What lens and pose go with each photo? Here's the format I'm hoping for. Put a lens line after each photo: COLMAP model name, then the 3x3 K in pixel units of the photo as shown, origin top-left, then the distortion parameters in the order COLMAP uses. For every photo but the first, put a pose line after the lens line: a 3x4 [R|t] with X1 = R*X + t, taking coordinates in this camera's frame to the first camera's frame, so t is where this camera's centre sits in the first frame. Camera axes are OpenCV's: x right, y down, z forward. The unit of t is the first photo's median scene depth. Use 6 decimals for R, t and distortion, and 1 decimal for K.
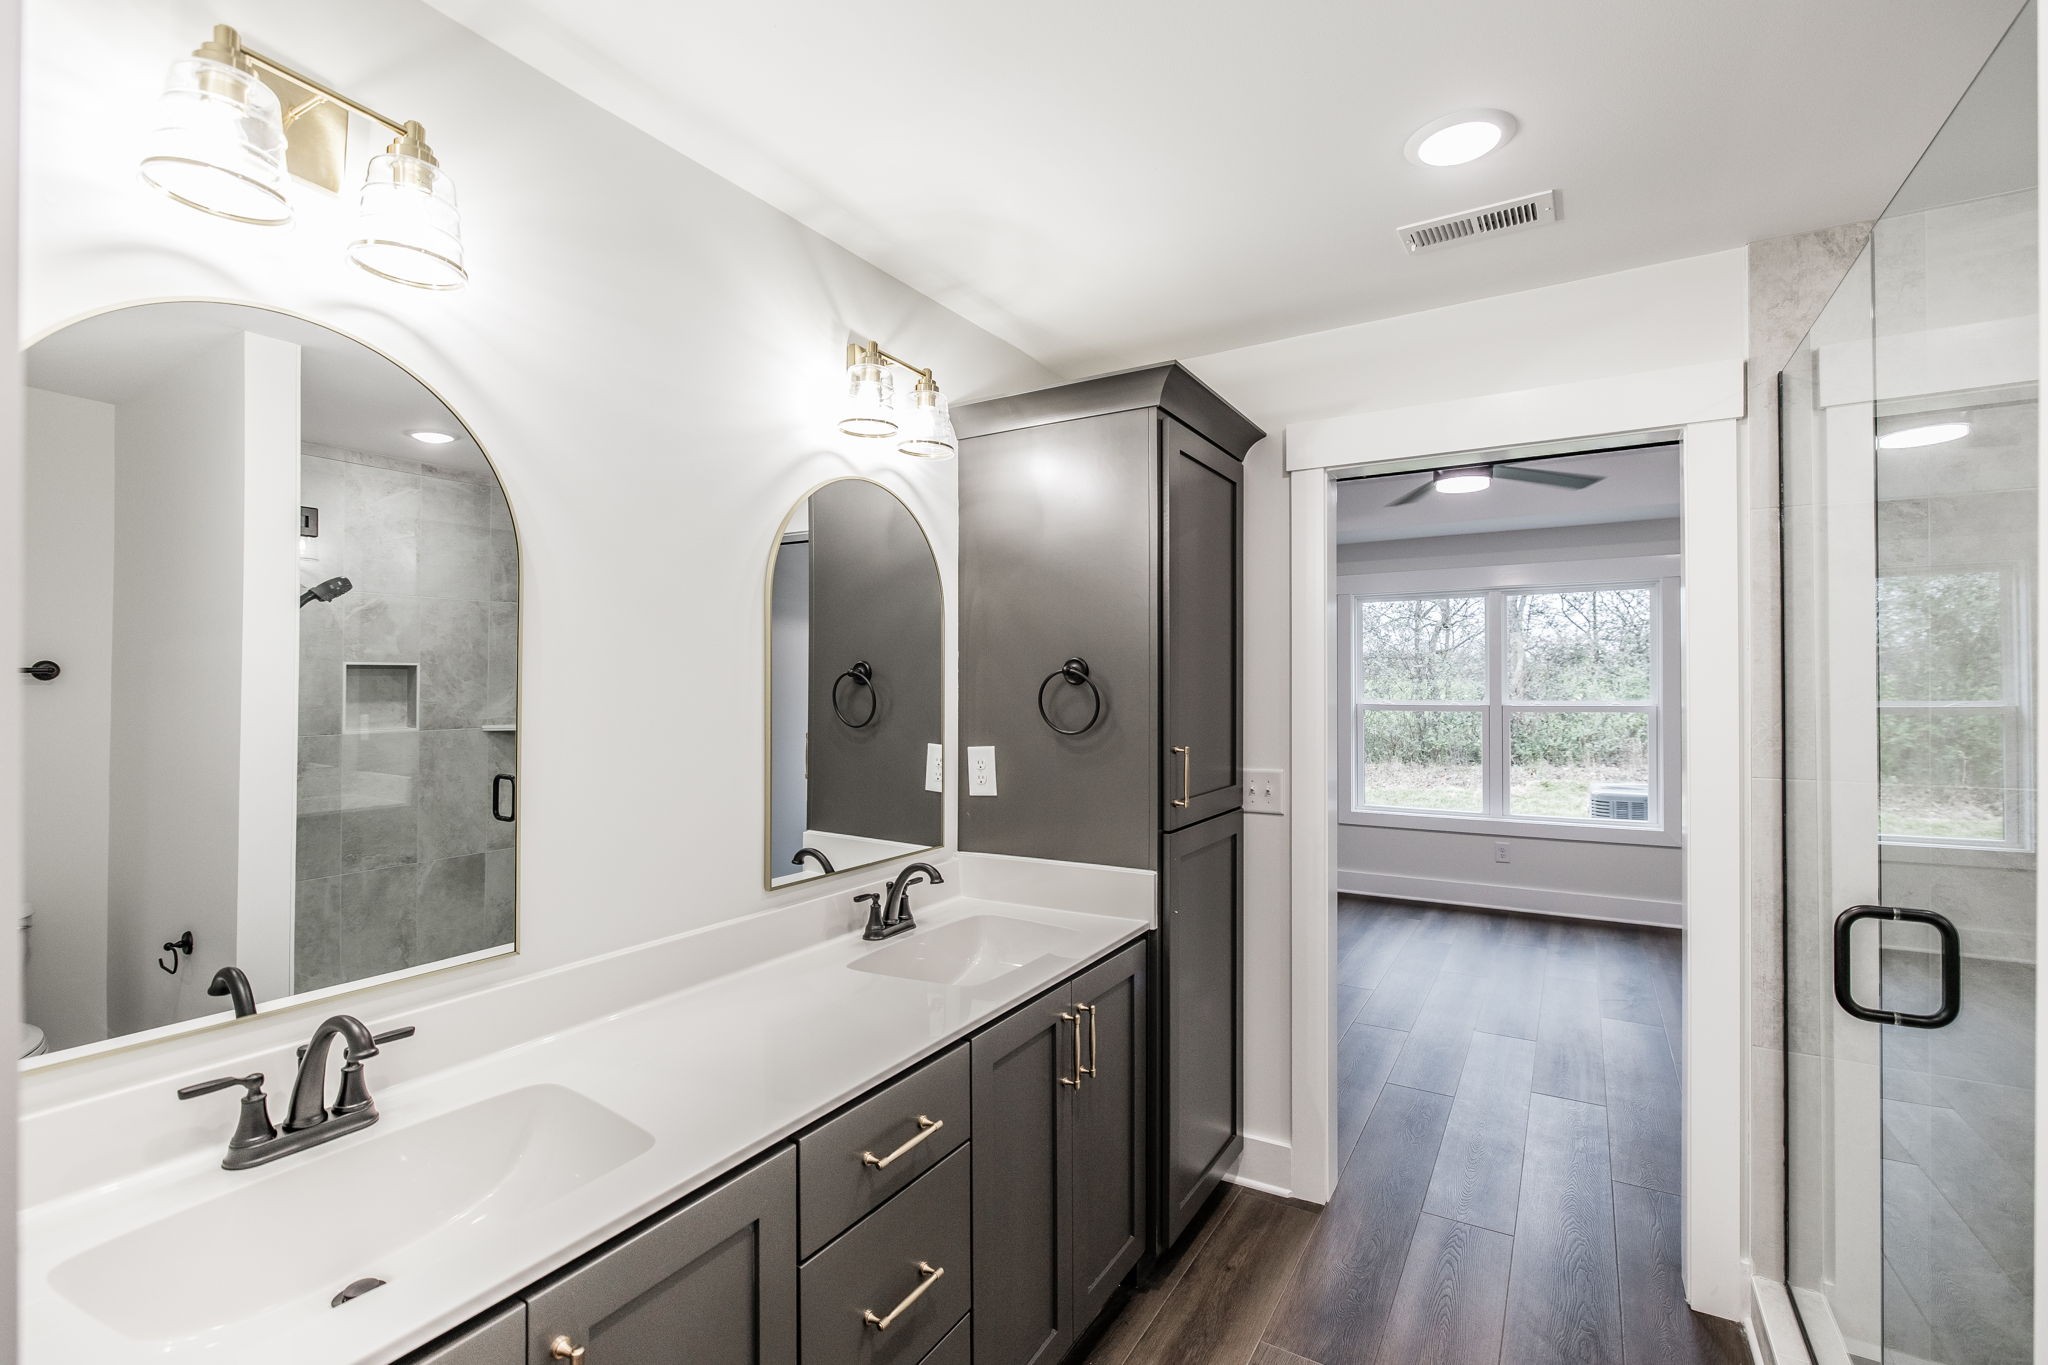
lens RADIAL K [[963.3, 0, 1026.4], [0, 963.3, 679.7], [0, 0, 1]] dist [-0.016483, -0.000245]
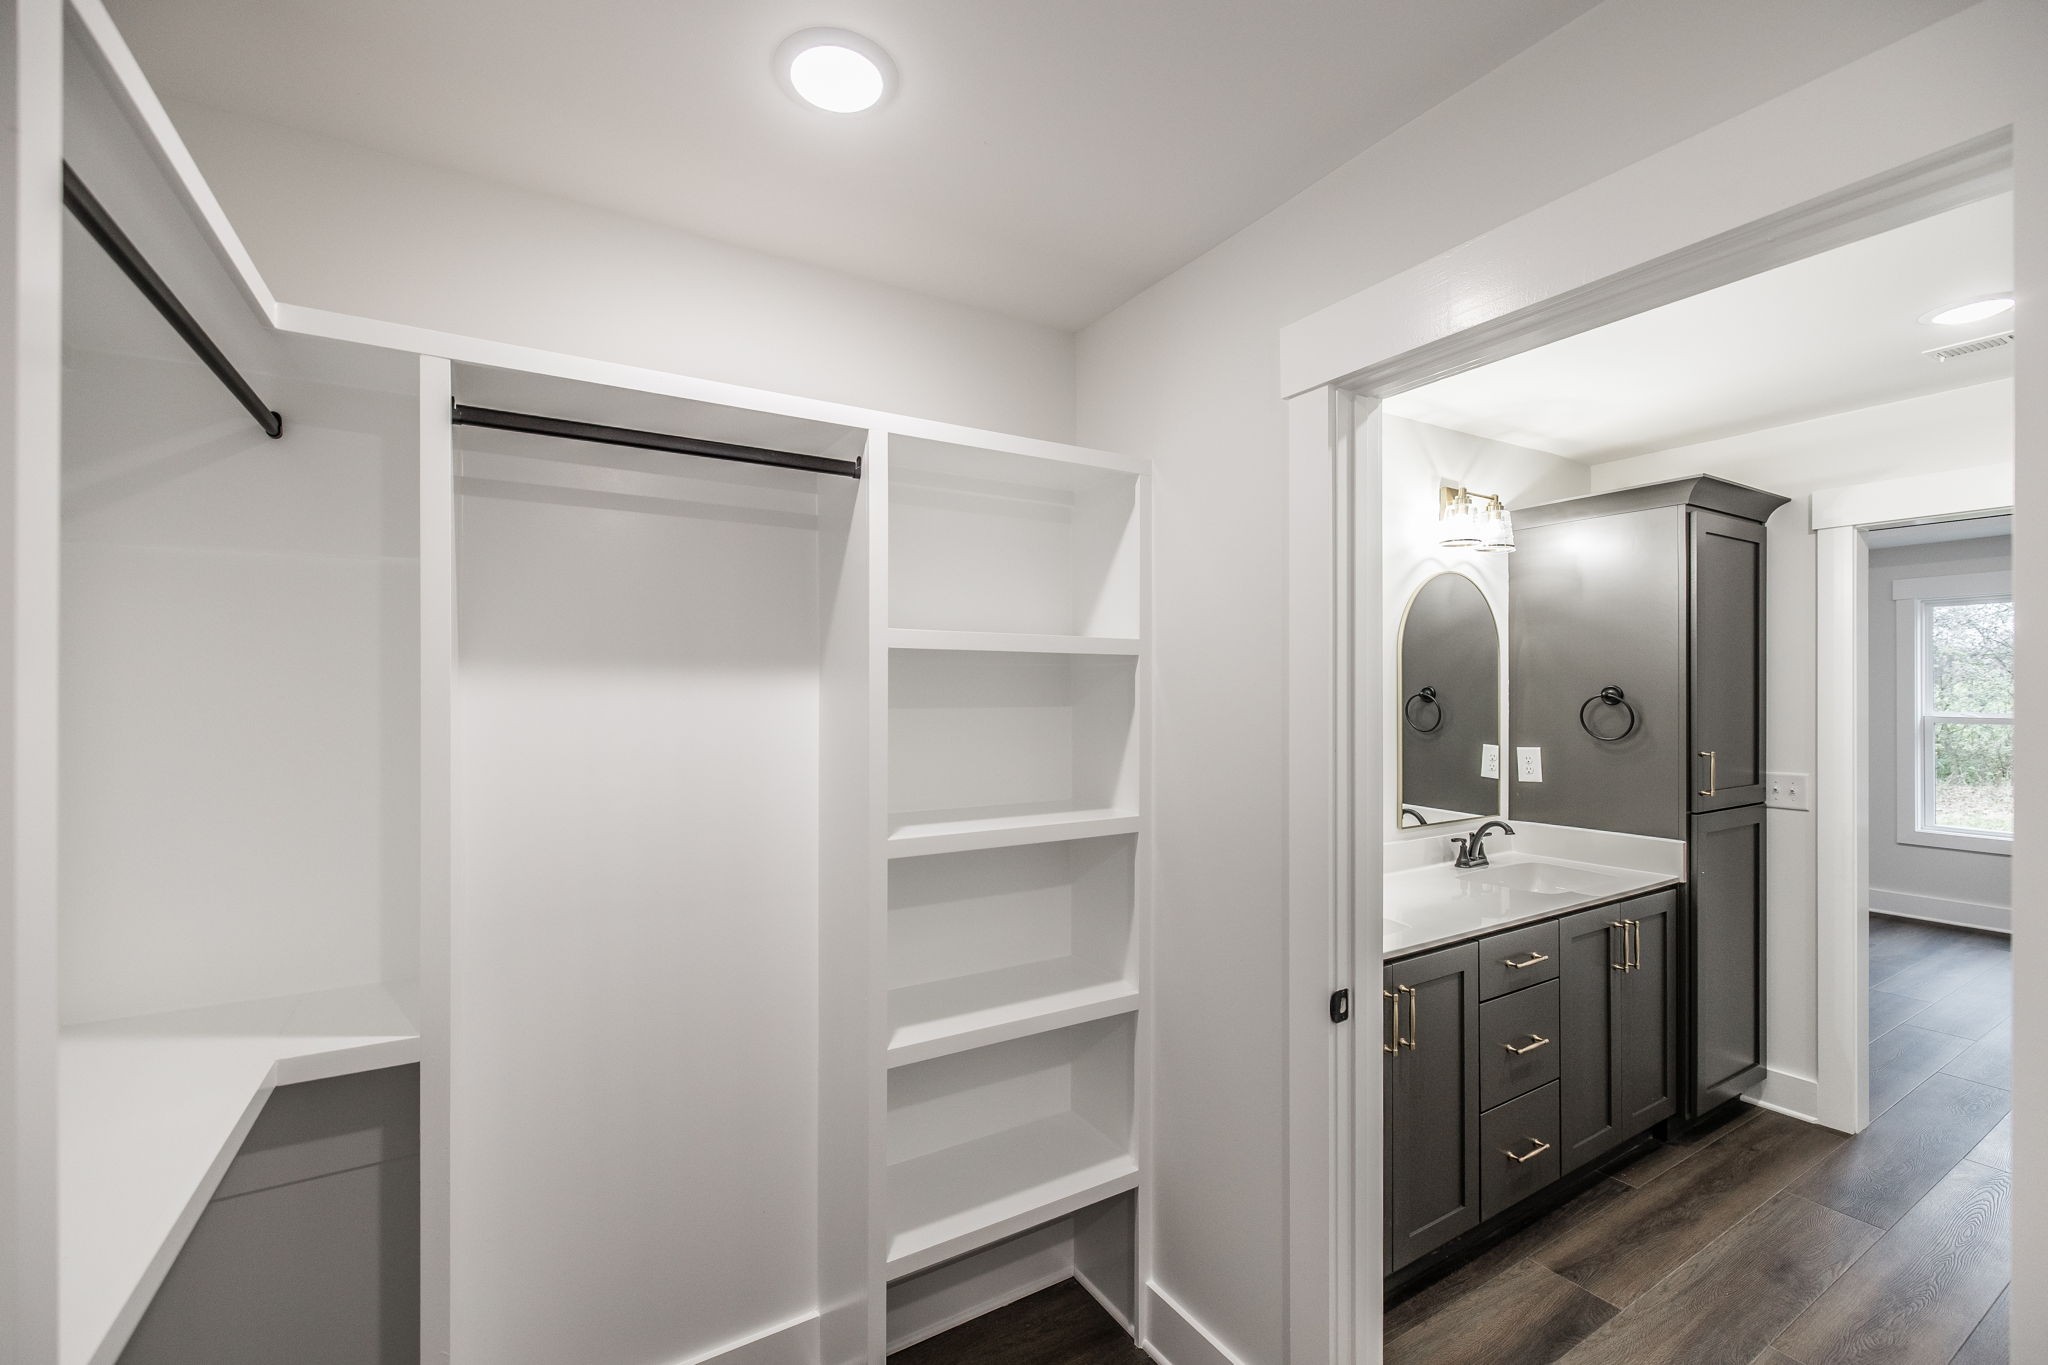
lens RADIAL K [[859.9, 0, 1016.4], [0, 859.9, 690.6], [0, 0, 1]] dist [-0.000978, -0.001213]
pose [[0.879782, -0.001087, -0.475377, -0.115687], [0.003829, 0.999981, 0.004802, -0.024864], [0.475362, -0.006045, 0.879769, -0.507200]]
